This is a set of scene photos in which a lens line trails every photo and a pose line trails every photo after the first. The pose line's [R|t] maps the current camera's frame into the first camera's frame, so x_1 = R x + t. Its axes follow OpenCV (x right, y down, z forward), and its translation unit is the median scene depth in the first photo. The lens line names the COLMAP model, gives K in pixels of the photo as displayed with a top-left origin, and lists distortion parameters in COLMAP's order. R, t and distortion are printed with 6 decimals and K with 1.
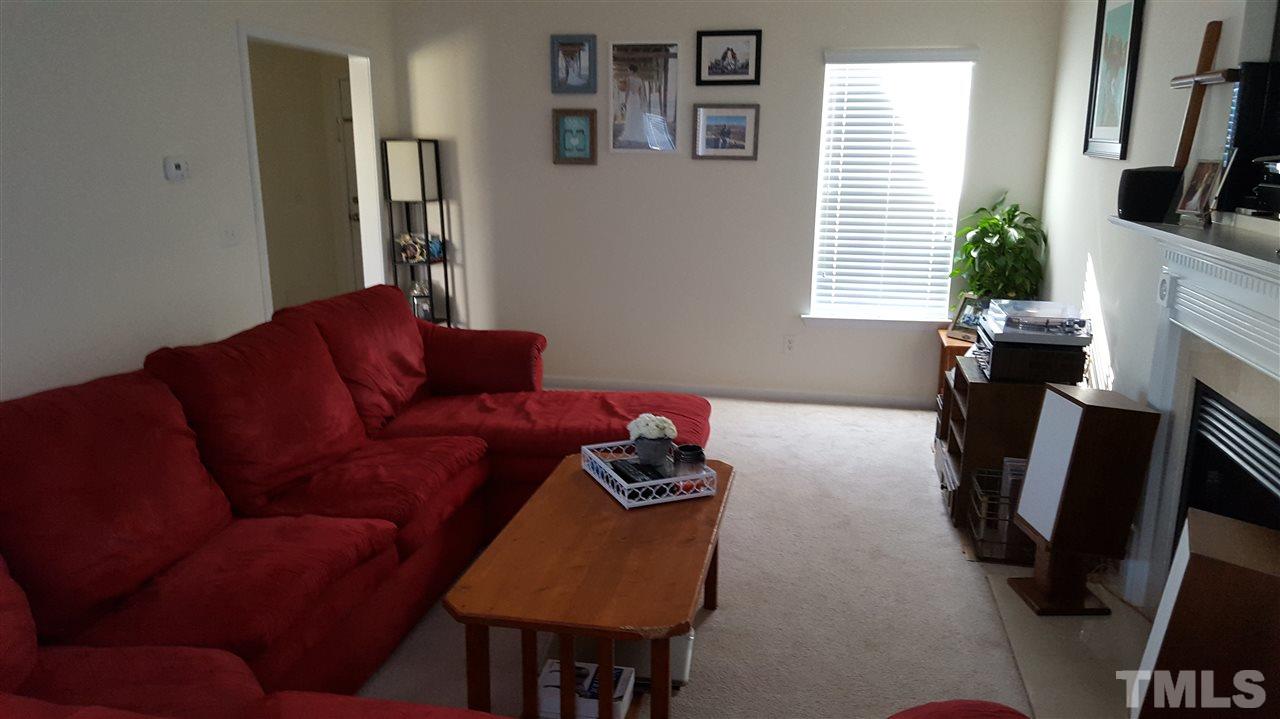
lens RADIAL K [[969.4, 0, 636.6], [0, 969.4, 367.4], [0, 0, 1]] dist [0.211638, -0.373687]
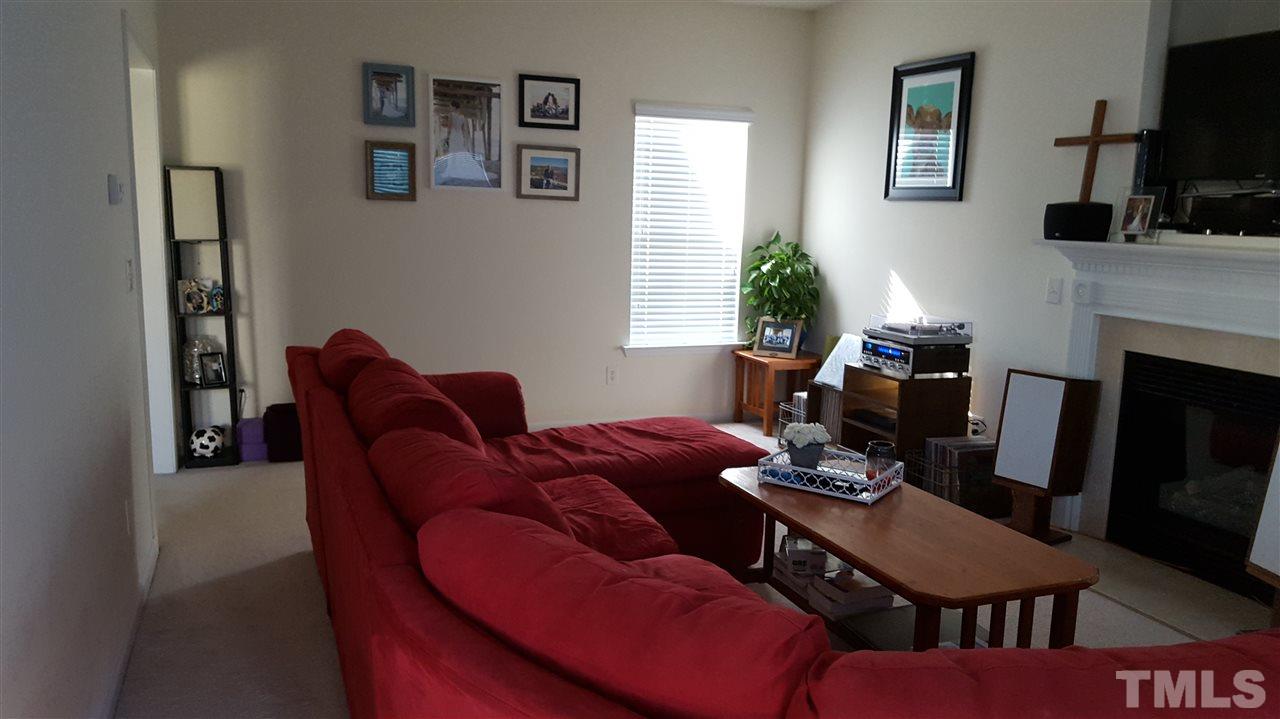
lens RADIAL K [[969.4, 0, 636.6], [0, 969.4, 367.4], [0, 0, 1]] dist [0.211638, -0.373687]
pose [[0.839664, -0.074043, 0.538035, -0.398734], [0.104077, 0.994240, -0.025599, -0.002018], [-0.533040, 0.077492, 0.842534, 0.104199]]
